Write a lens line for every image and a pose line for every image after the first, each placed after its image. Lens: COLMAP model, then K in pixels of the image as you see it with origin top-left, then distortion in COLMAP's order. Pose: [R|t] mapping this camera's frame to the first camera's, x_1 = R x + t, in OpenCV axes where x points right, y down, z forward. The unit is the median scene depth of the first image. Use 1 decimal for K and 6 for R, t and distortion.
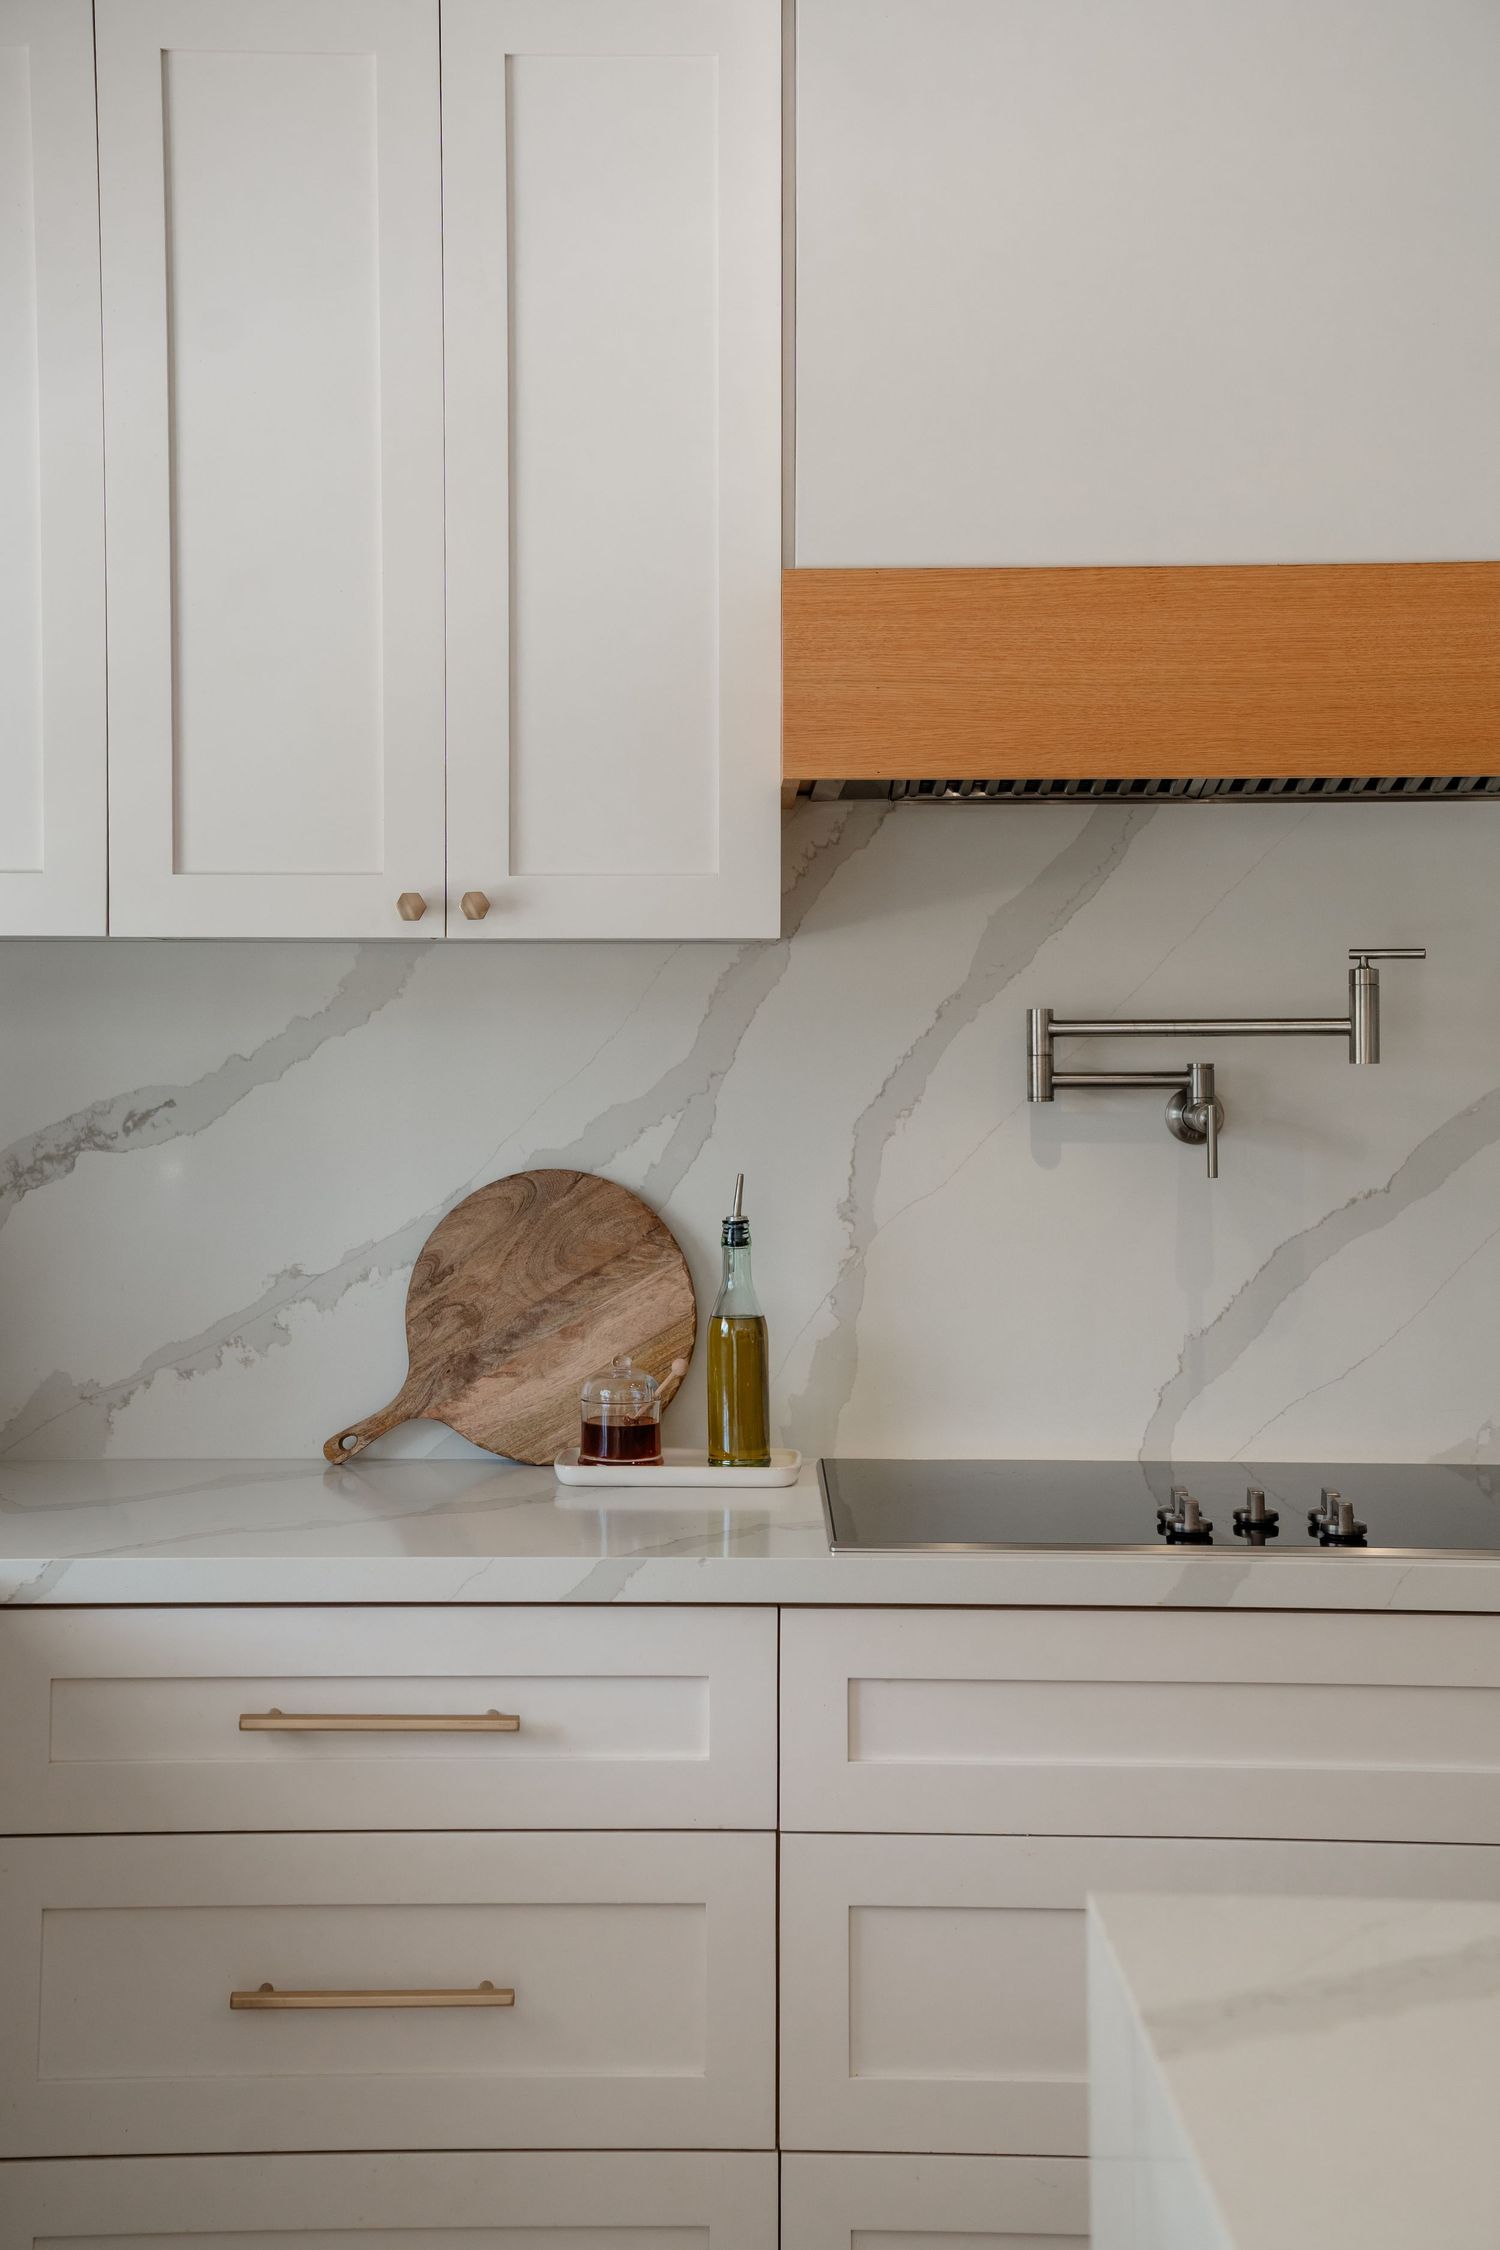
lens RADIAL K [[3169.2, 0, 790.4], [0, 3169.2, 1115.8], [0, 0, 1]] dist [0.174883, 0.000000]
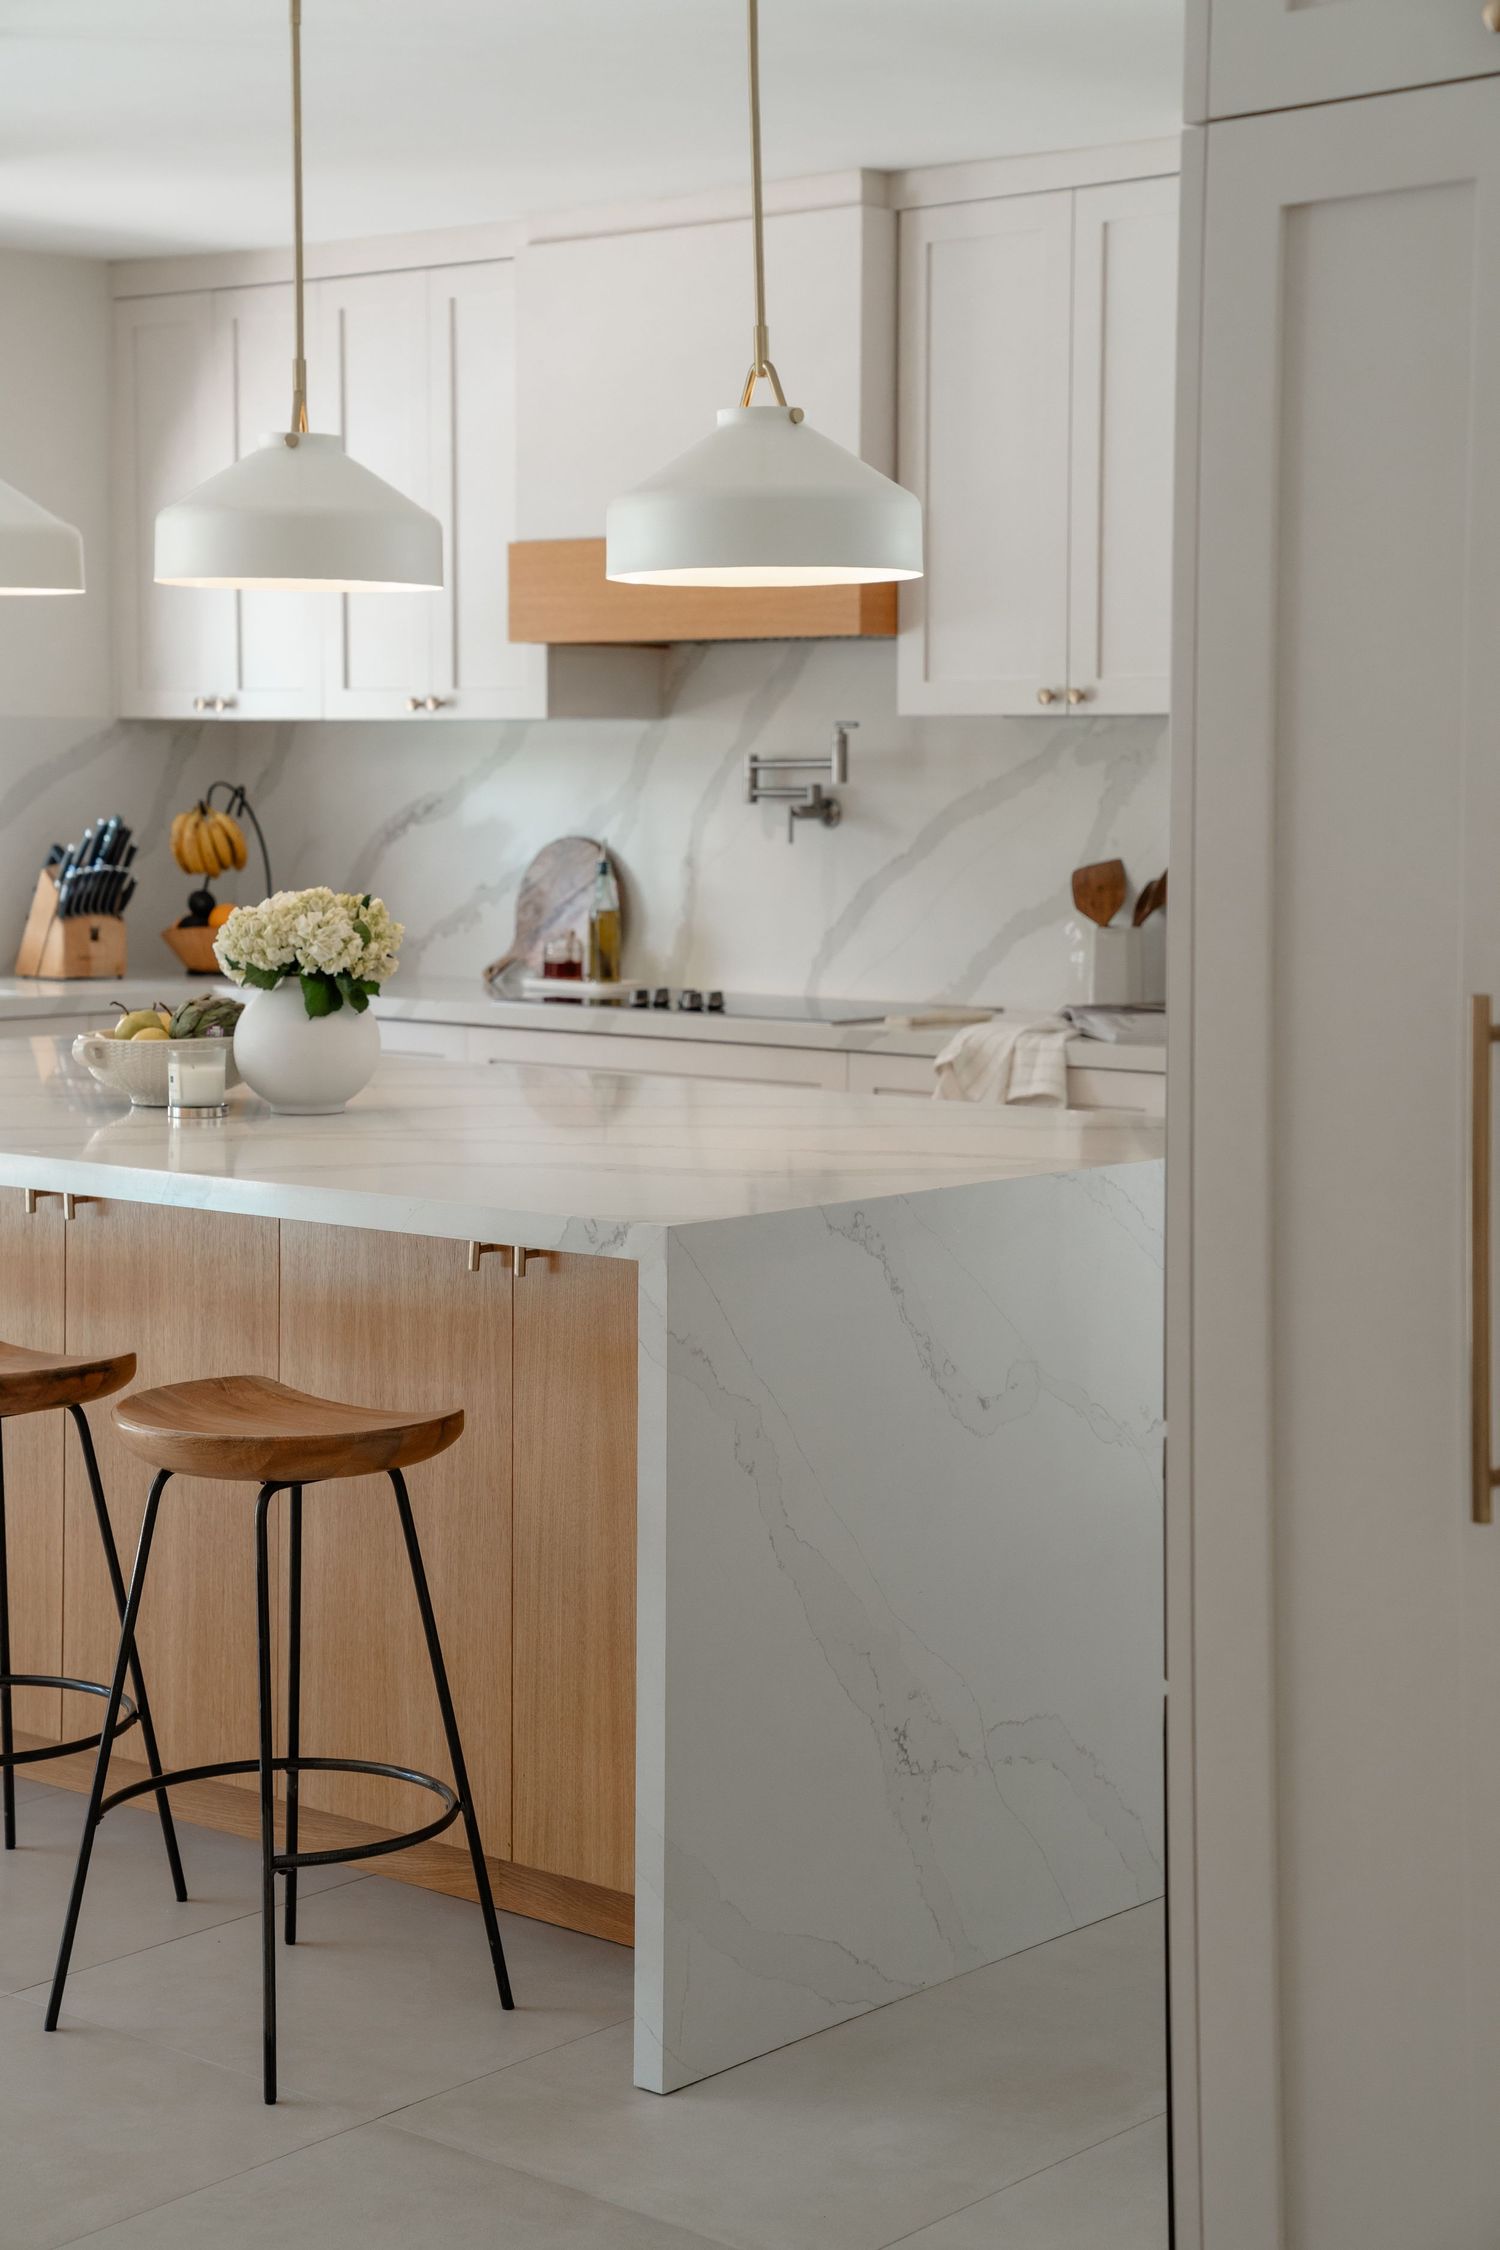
lens RADIAL K [[3758.7, 0, 767.2], [0, 3758.7, 1100.6], [0, 0, 1]] dist [0.225560, 0.000000]
pose [[0.758538, 0.059279, -0.648927, 1.550479], [-0.028178, 0.997906, 0.058219, 0.040965], [0.651020, -0.025876, 0.758620, -0.703551]]
